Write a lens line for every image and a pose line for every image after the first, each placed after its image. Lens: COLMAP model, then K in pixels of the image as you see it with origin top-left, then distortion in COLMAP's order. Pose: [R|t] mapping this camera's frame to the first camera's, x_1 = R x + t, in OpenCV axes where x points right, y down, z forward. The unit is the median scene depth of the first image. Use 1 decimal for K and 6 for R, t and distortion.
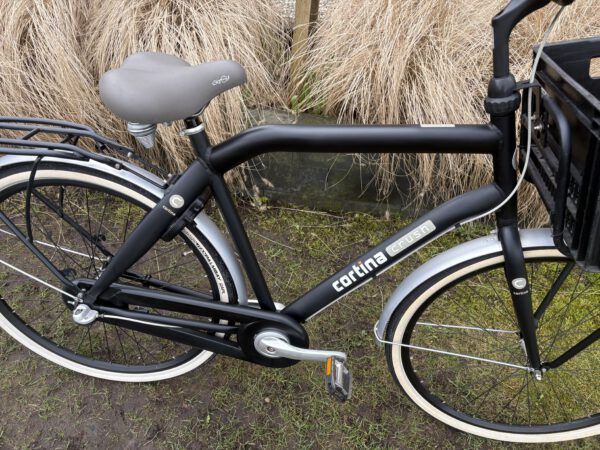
lens RADIAL K [[464.5, 0, 299.2], [0, 464.5, 224.5], [0, 0, 1]] dist [0.064948, -0.071919]
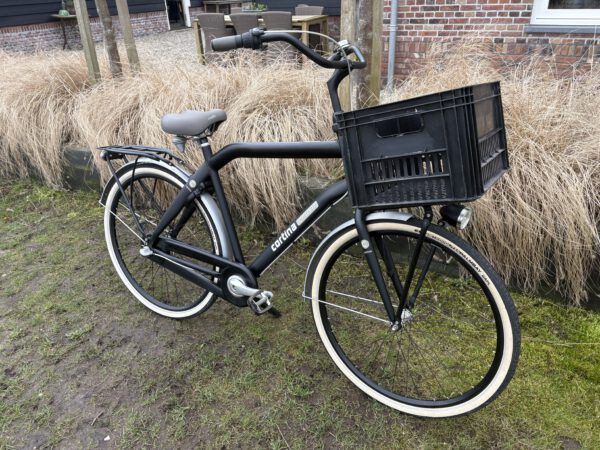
lens RADIAL K [[464.5, 0, 299.2], [0, 464.5, 224.5], [0, 0, 1]] dist [0.064948, -0.071919]
pose [[0.916093, 0.089839, -0.390772, 0.799006], [-0.187120, 0.957732, -0.218485, 0.400181], [0.354626, 0.273274, 0.894182, -0.411256]]
